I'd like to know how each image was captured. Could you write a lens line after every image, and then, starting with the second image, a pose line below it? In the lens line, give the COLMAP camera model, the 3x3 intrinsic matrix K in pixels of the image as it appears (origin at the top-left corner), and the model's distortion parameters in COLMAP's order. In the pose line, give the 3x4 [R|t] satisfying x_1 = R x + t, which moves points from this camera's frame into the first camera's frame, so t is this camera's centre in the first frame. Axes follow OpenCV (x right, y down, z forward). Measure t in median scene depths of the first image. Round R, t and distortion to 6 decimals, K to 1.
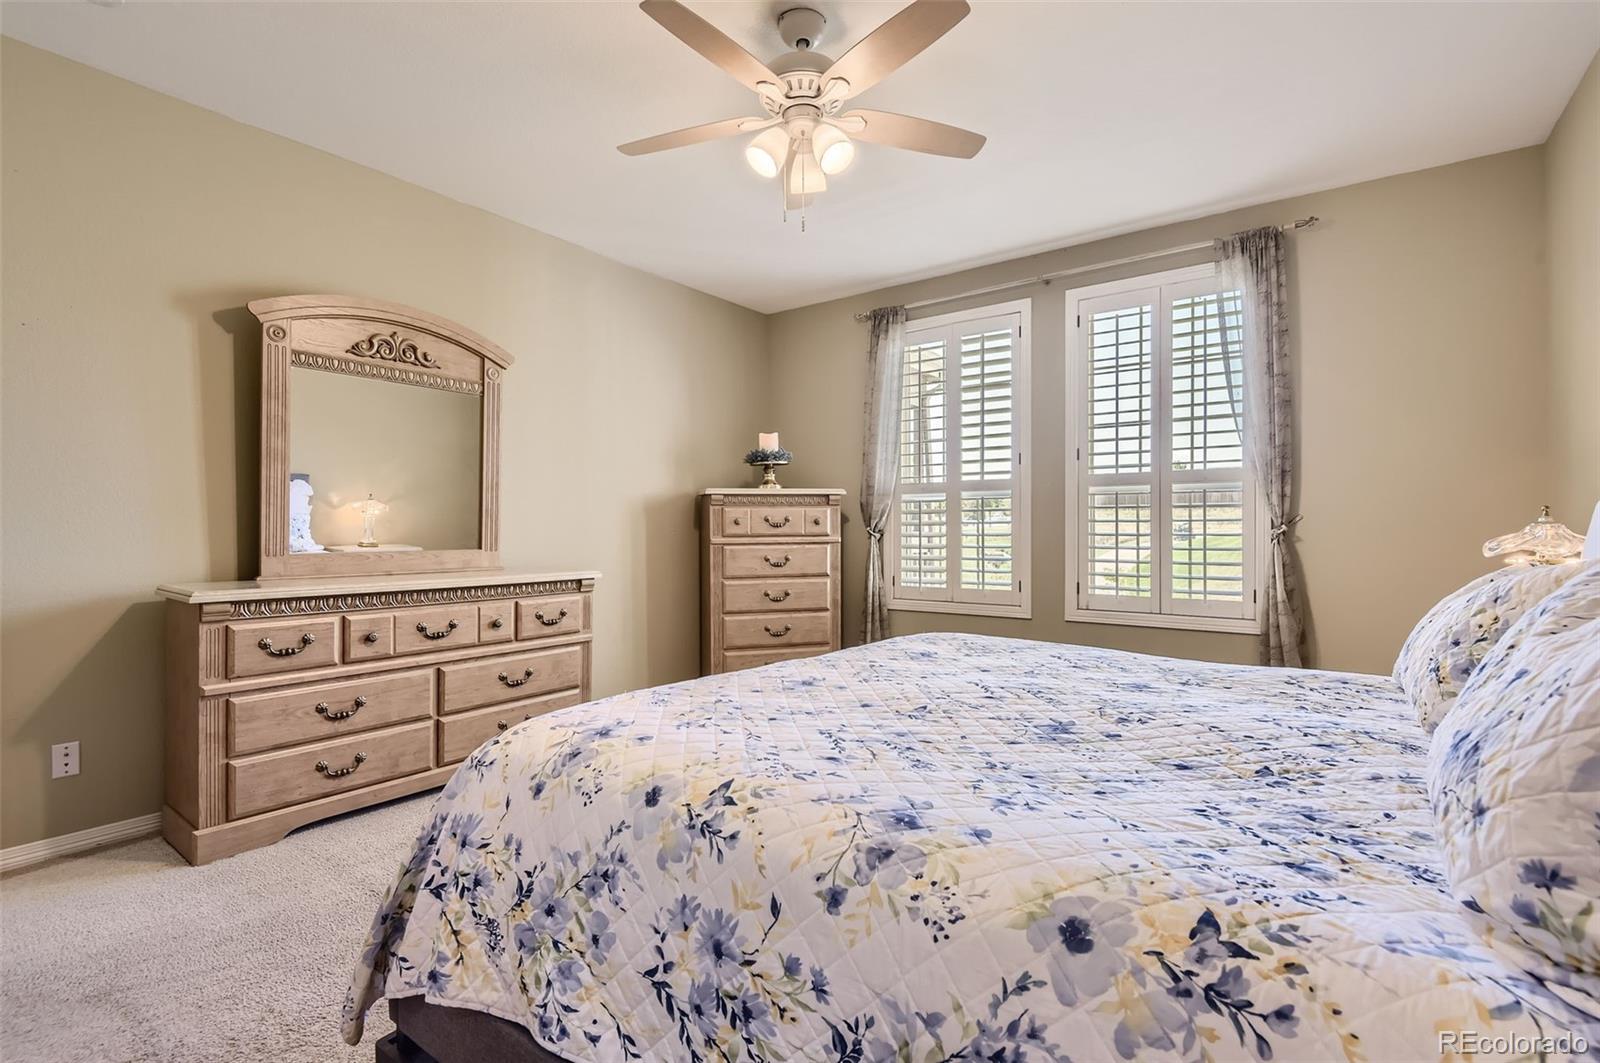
lens RADIAL K [[745.7, 0, 767.3], [0, 745.7, 523.6], [0, 0, 1]] dist [0.031997, -0.000166]
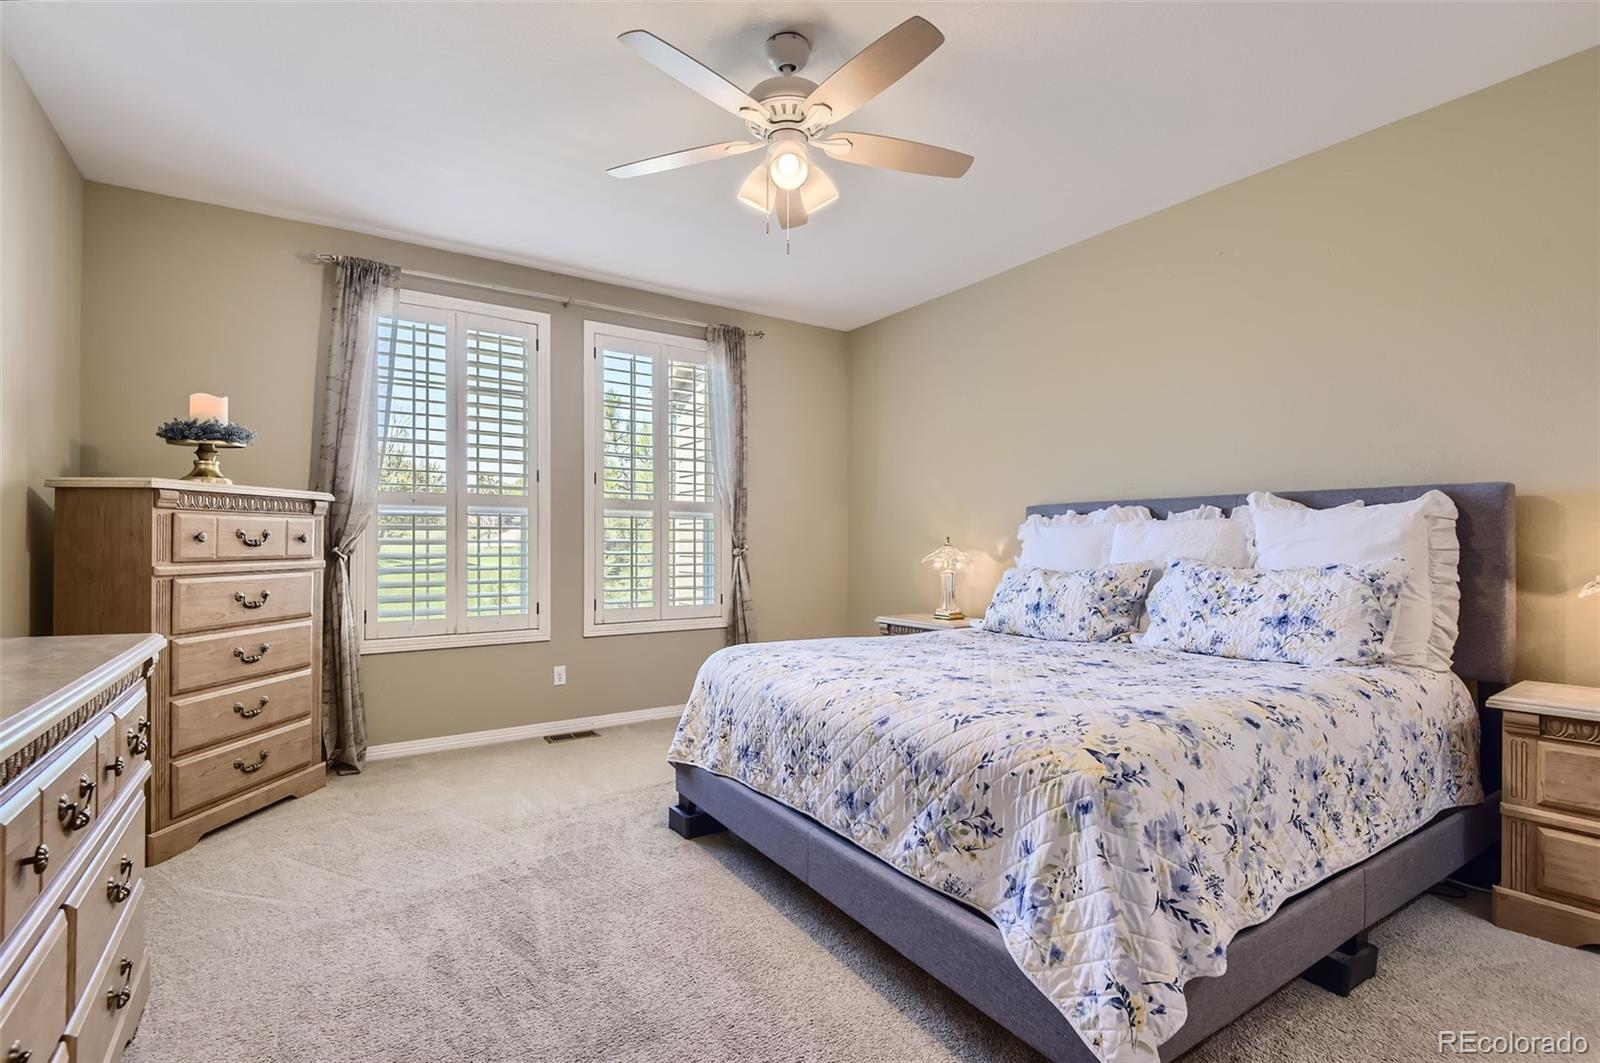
lens RADIAL K [[767.6, 0, 803.0], [0, 767.6, 546.8], [0, 0, 1]] dist [-0.002203, -0.000275]
pose [[0.303524, 0.002682, 0.952820, -0.523355], [-0.002610, 0.999995, -0.001983, 0.005877], [-0.952820, -0.001885, 0.303529, 0.388177]]
